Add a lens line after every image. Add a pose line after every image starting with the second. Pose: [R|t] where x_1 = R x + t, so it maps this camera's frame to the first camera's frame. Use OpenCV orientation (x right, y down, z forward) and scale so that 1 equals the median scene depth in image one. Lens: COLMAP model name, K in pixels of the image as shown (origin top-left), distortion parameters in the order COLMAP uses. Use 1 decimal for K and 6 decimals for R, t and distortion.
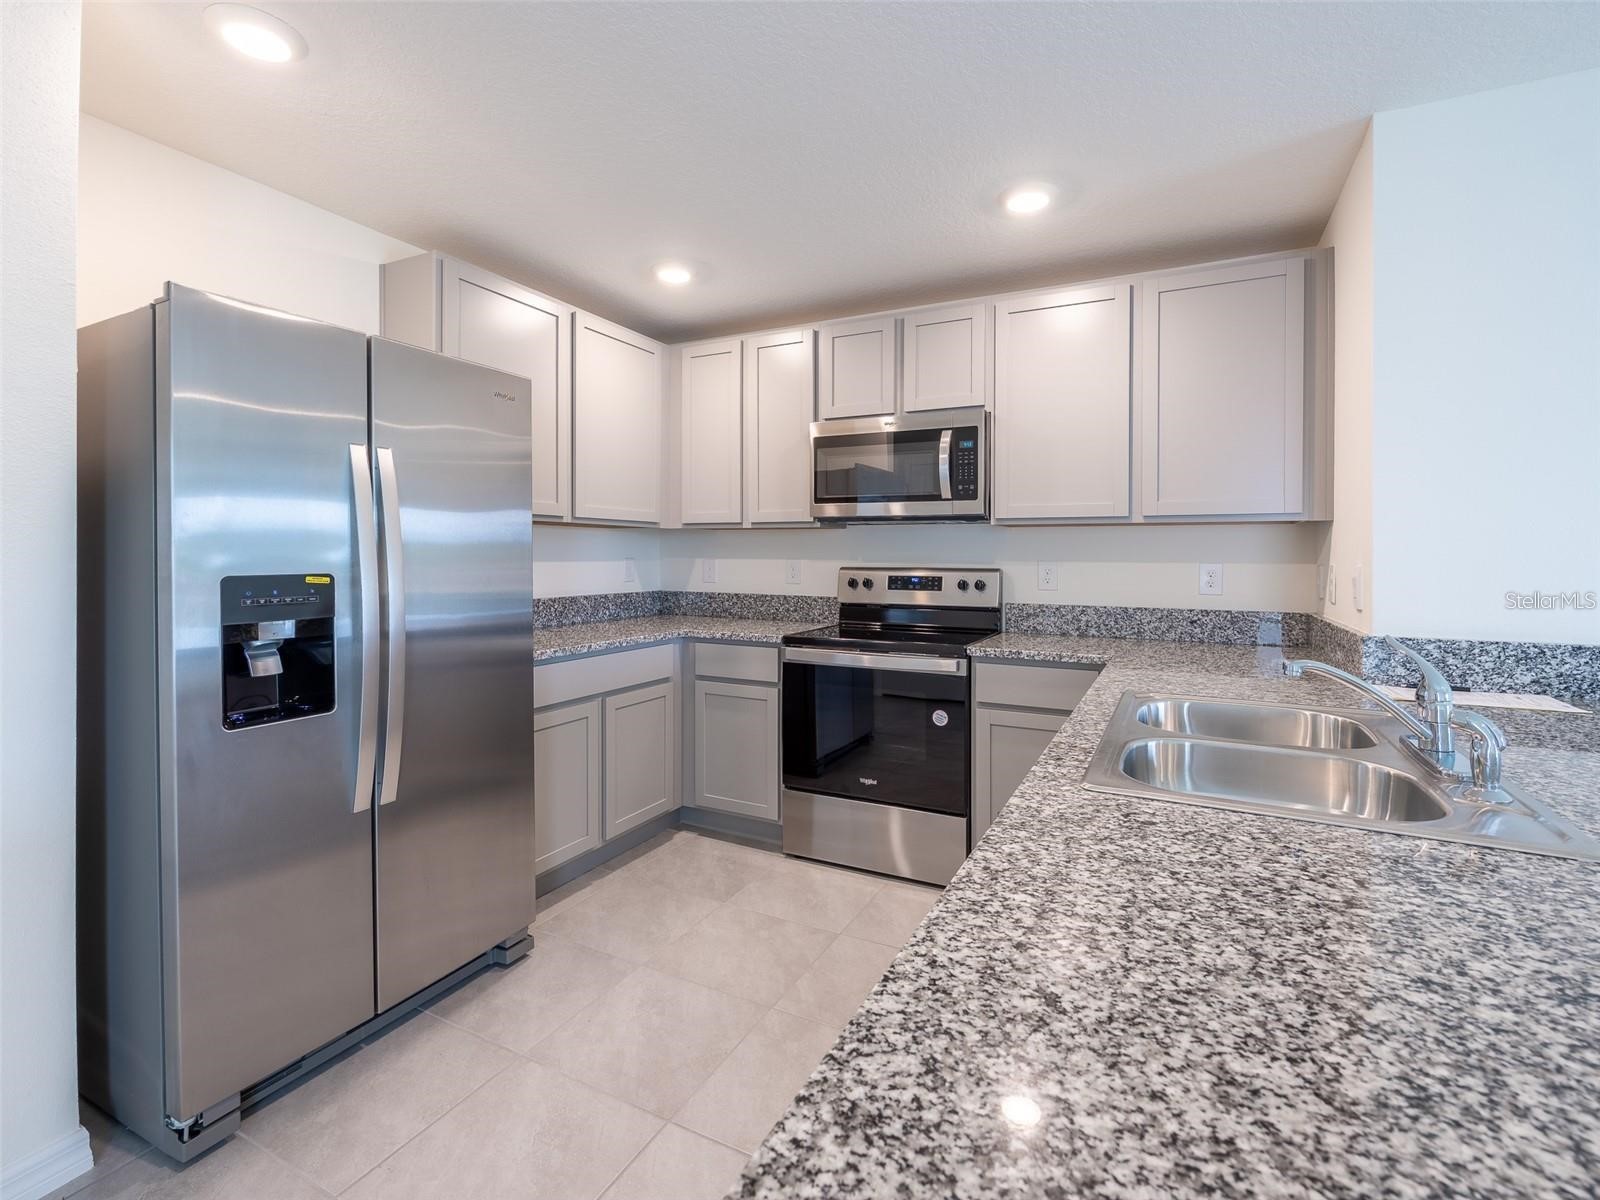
lens RADIAL K [[734.6, 0, 810.3], [0, 734.6, 561.3], [0, 0, 1]] dist [-0.000357, 0.000117]
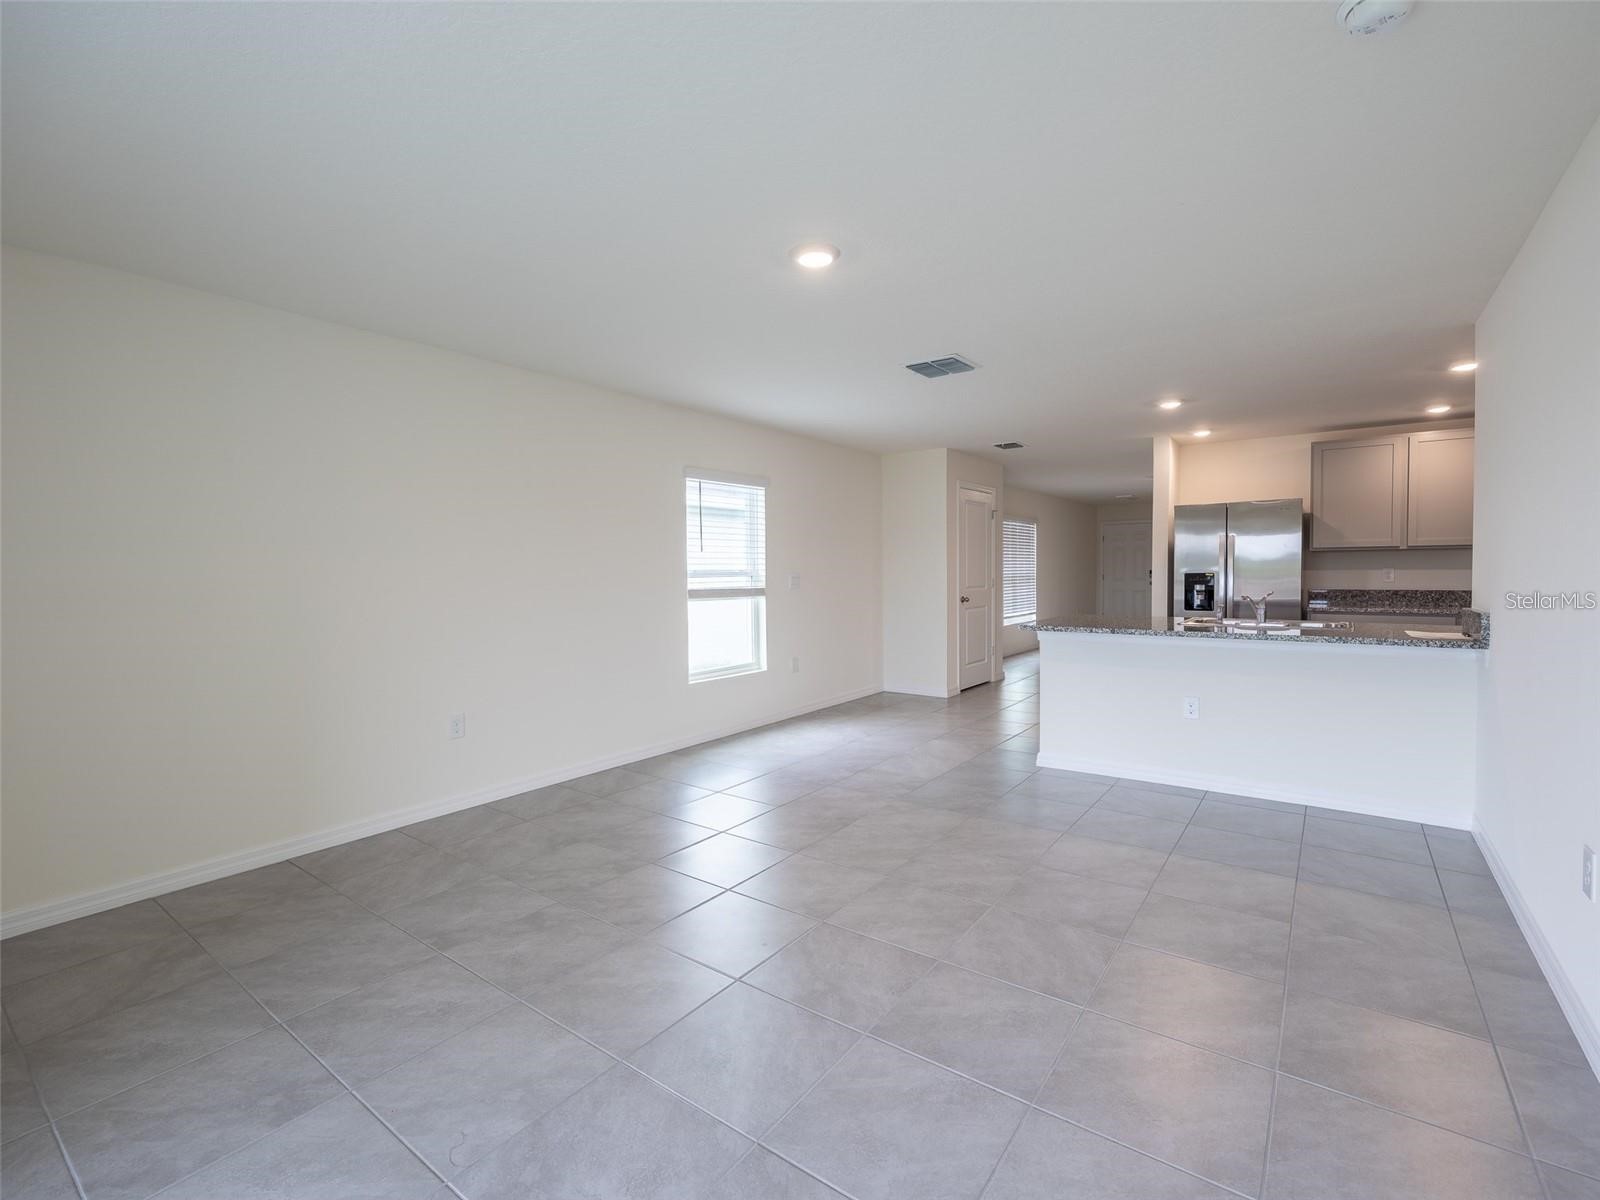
lens RADIAL K [[722.2, 0, 803.6], [0, 722.2, 591.2], [0, 0, 1]] dist [-0.001742, -0.000264]
pose [[-0.164922, 0.027615, -0.985920, 2.170627], [-0.000316, 0.999606, 0.028052, 0.004876], [0.986307, 0.004937, -0.164849, -0.276181]]
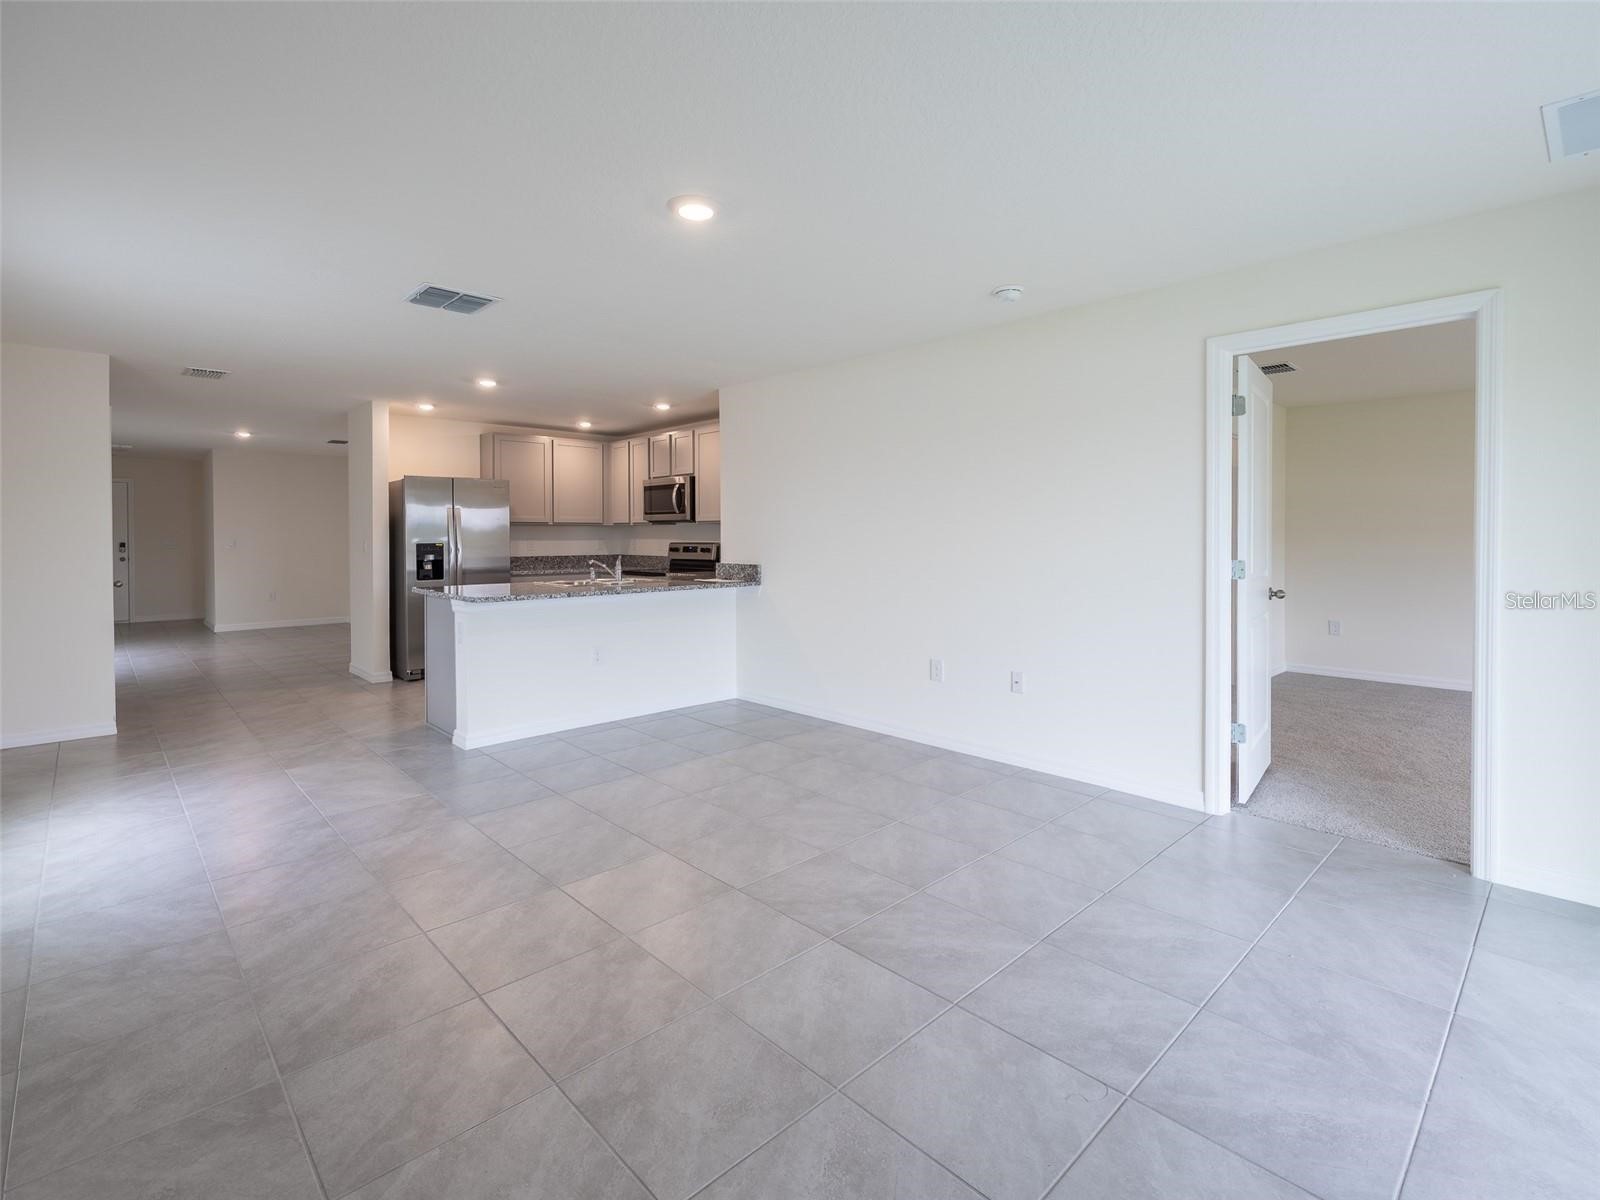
lens RADIAL K [[757.3, 0, 784.6], [0, 757.3, 545.9], [0, 0, 1]] dist [-0.002928, 0.000704]
pose [[0.937263, -0.003212, -0.348607, 1.600855], [0.004459, 0.999986, 0.002776, 0.018789], [0.348593, -0.004156, 0.937265, -1.385445]]
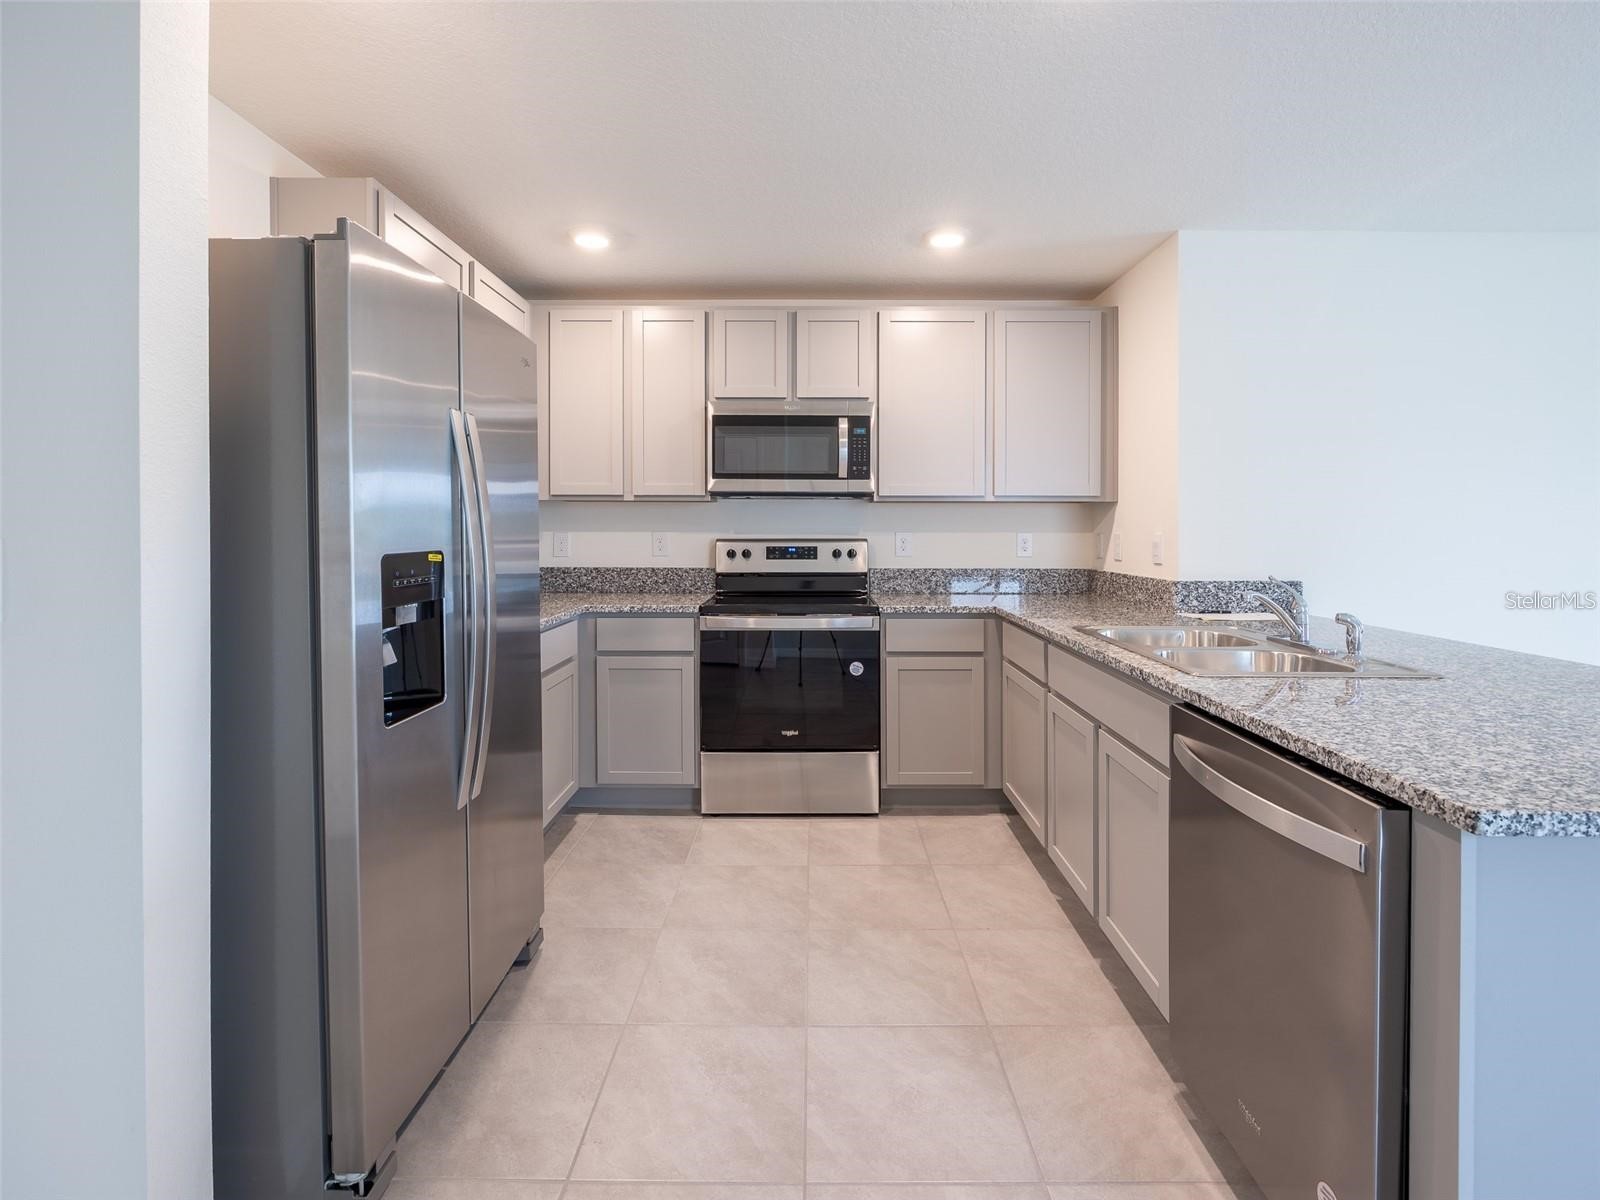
lens RADIAL K [[759.1, 0, 806.0], [0, 759.1, 537.7], [0, 0, 1]] dist [0.000677, 0.000741]
pose [[0.894318, -0.009922, 0.447322, -0.458937], [0.006927, 0.999941, 0.008331, -0.002856], [-0.447379, -0.004352, 0.894334, -0.031434]]
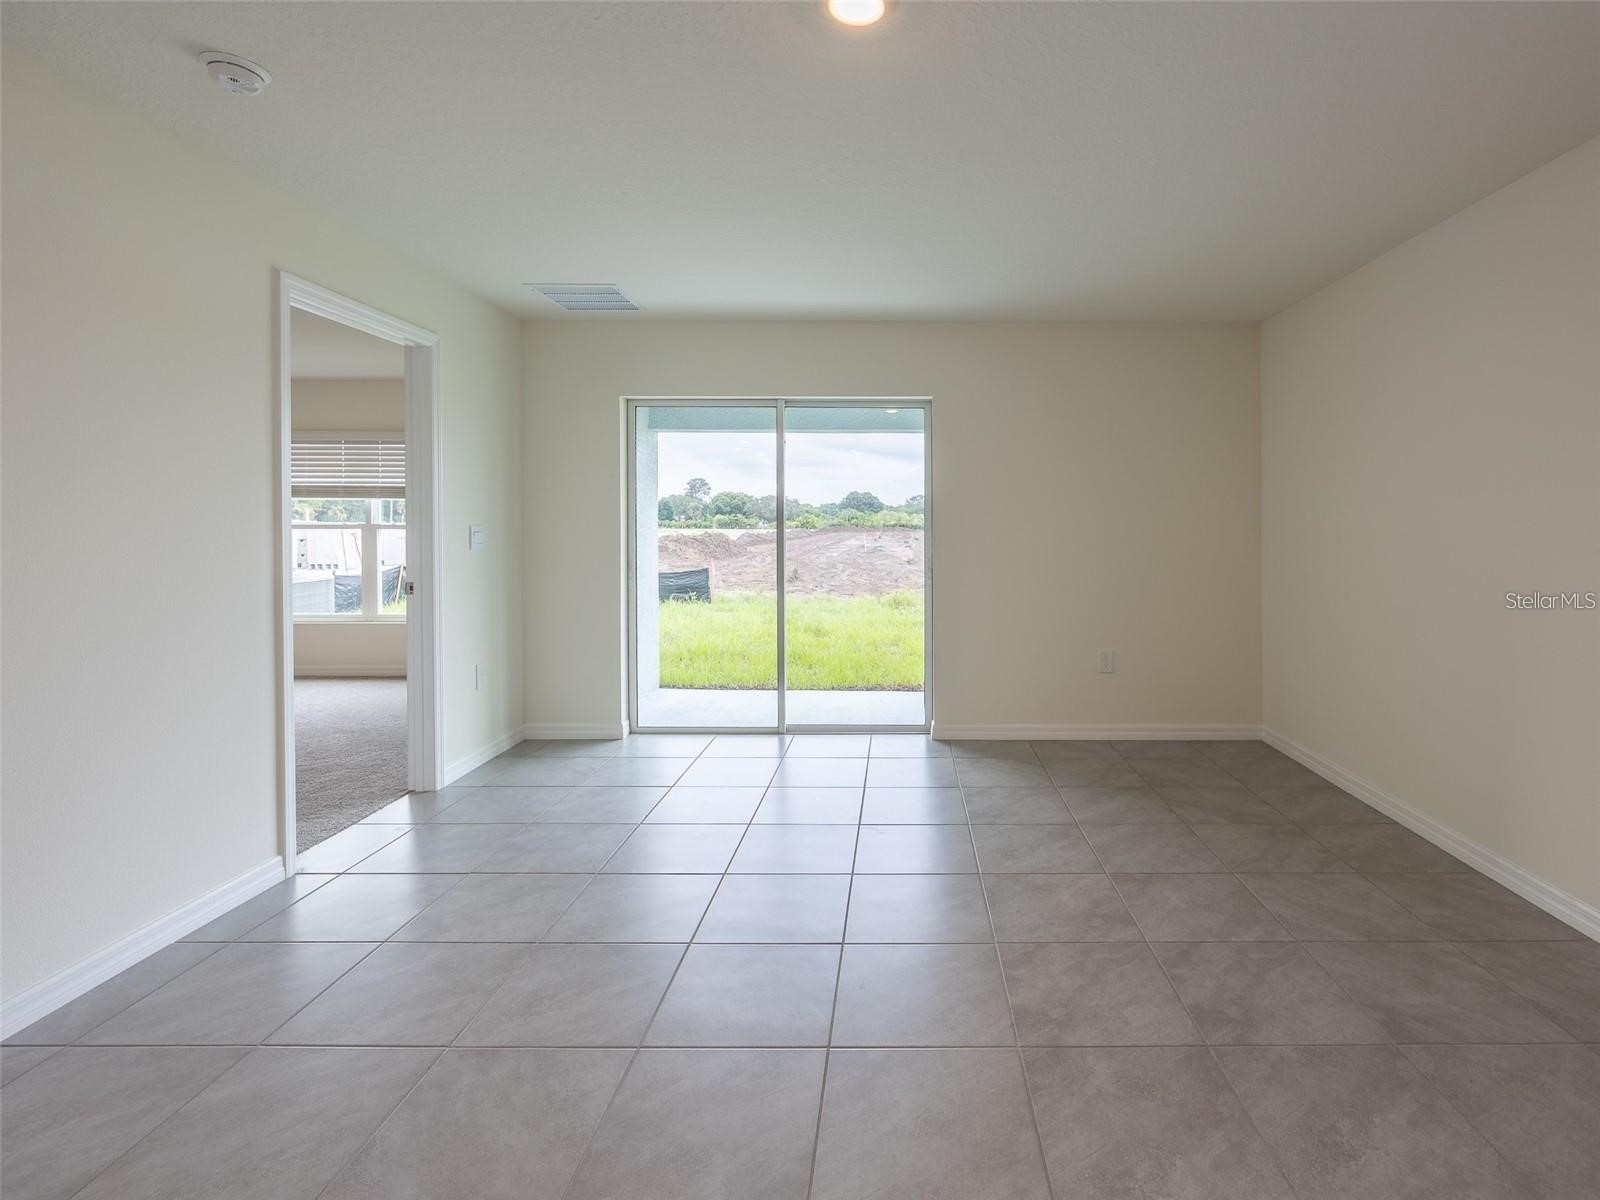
lens RADIAL K [[777.0, 0, 901.6], [0, 777.0, 529.5], [0, 0, 1]] dist [-0.001868, -0.000129]
pose [[-0.452944, -0.011202, 0.891469, 0.485800], [0.006015, 0.999860, 0.015620, 0.001896], [-0.891519, 0.012438, -0.452813, -0.151046]]
